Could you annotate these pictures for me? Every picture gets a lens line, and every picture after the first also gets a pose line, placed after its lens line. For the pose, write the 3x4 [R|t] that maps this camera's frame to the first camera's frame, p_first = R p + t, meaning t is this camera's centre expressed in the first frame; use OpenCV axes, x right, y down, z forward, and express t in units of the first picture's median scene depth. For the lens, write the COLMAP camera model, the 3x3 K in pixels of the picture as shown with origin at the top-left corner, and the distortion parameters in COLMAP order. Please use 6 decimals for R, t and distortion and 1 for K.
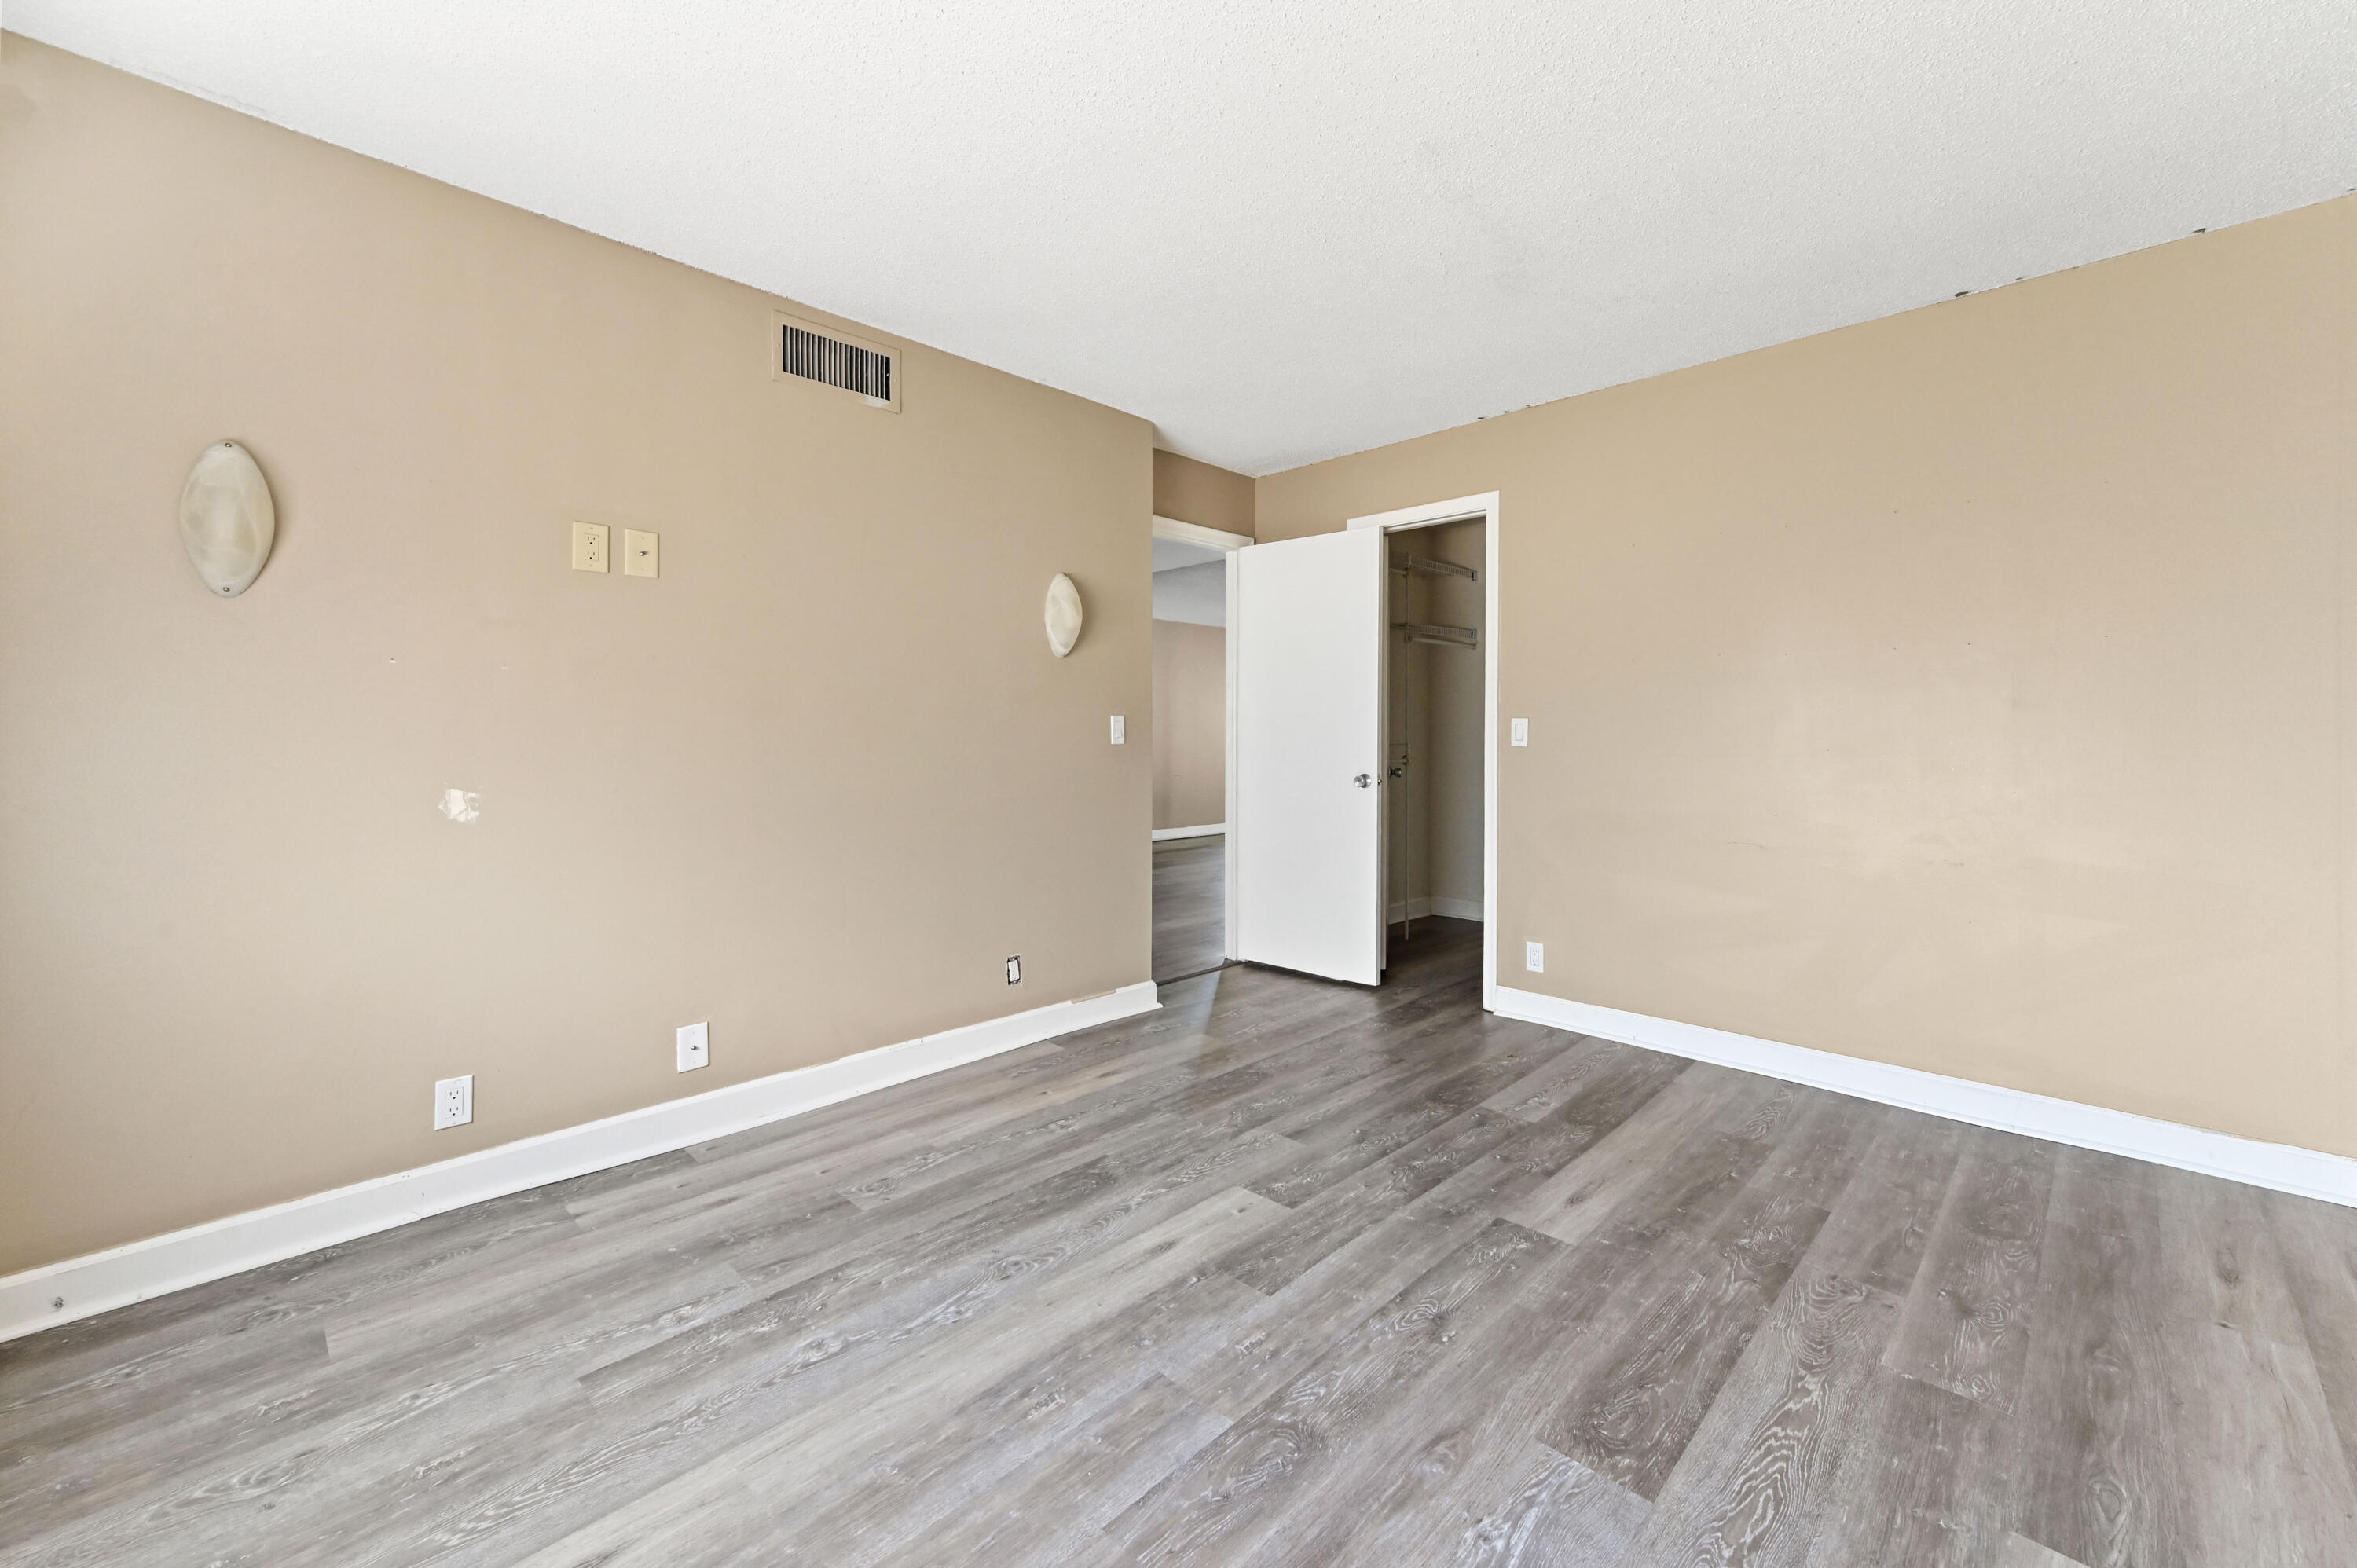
lens RADIAL K [[926.9, 0, 1190.9], [0, 926.9, 777.3], [0, 0, 1]] dist [0.016381, -0.000148]
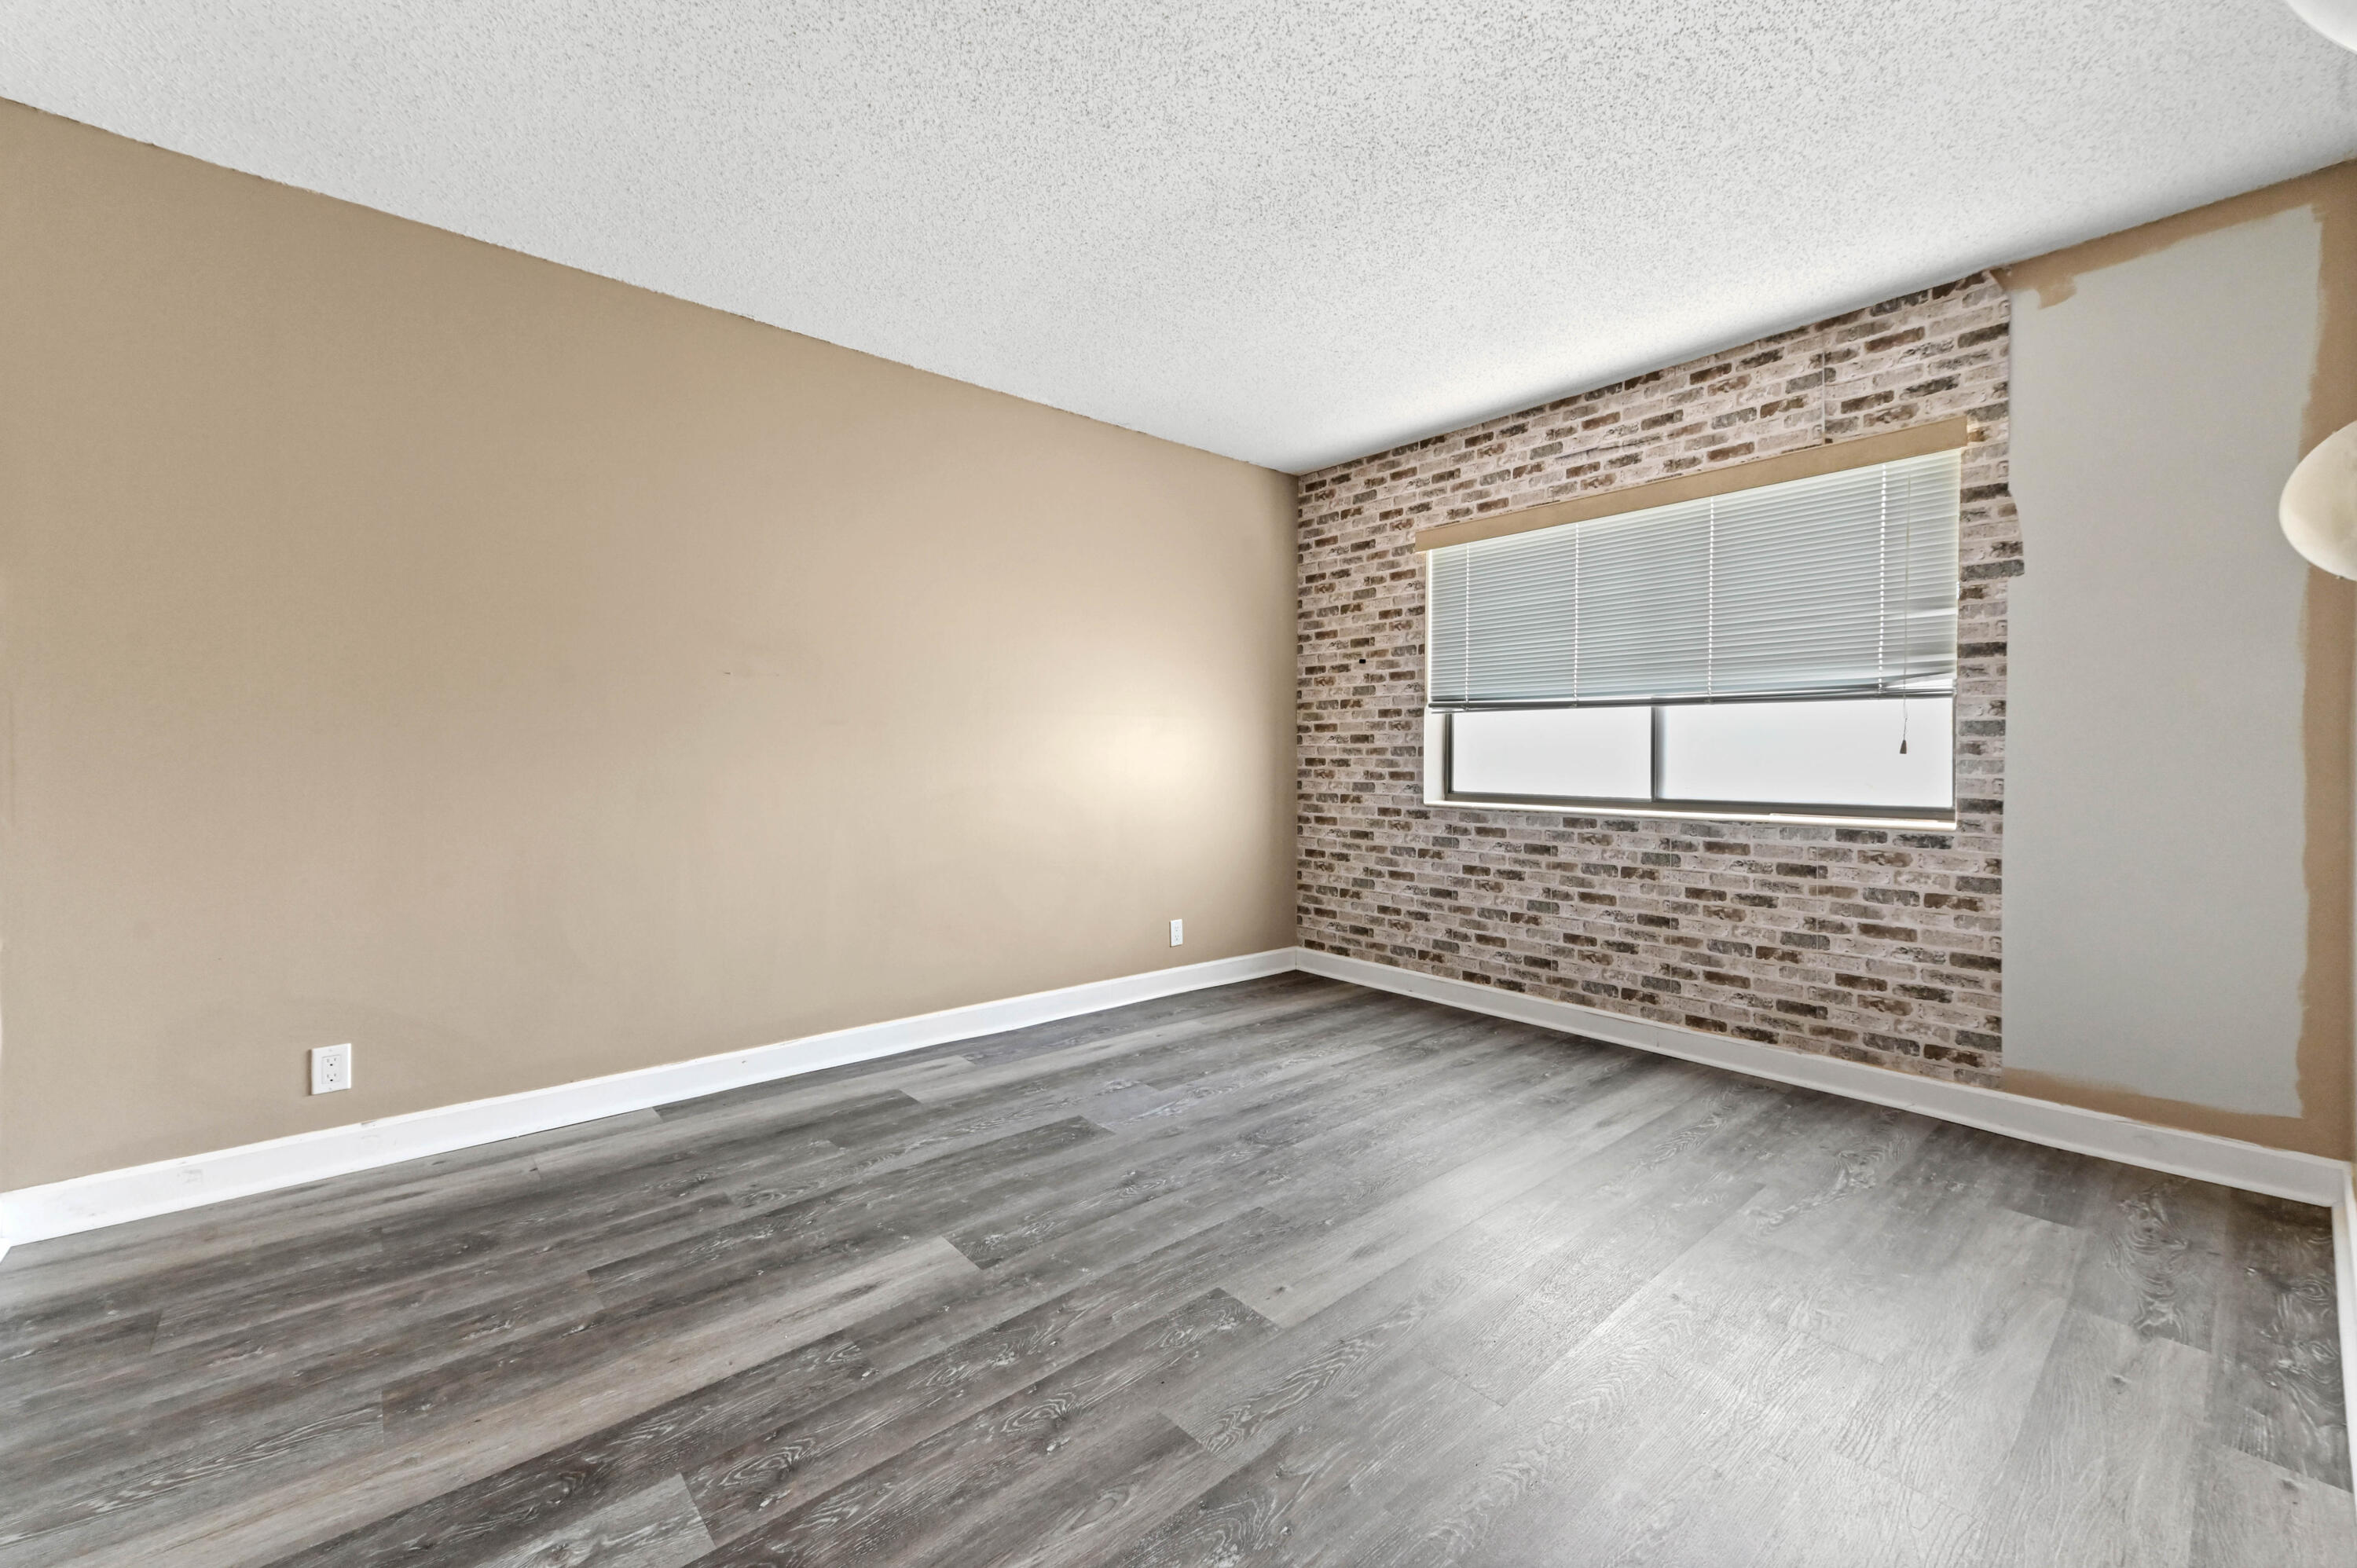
lens RADIAL K [[926.9, 0, 1190.9], [0, 926.9, 777.3], [0, 0, 1]] dist [0.016381, -0.000148]
pose [[-0.997303, -0.006130, 0.073132, 0.077586], [-0.000827, 0.997381, 0.072320, -0.047266], [-0.073384, 0.072065, -0.994697, 1.836351]]
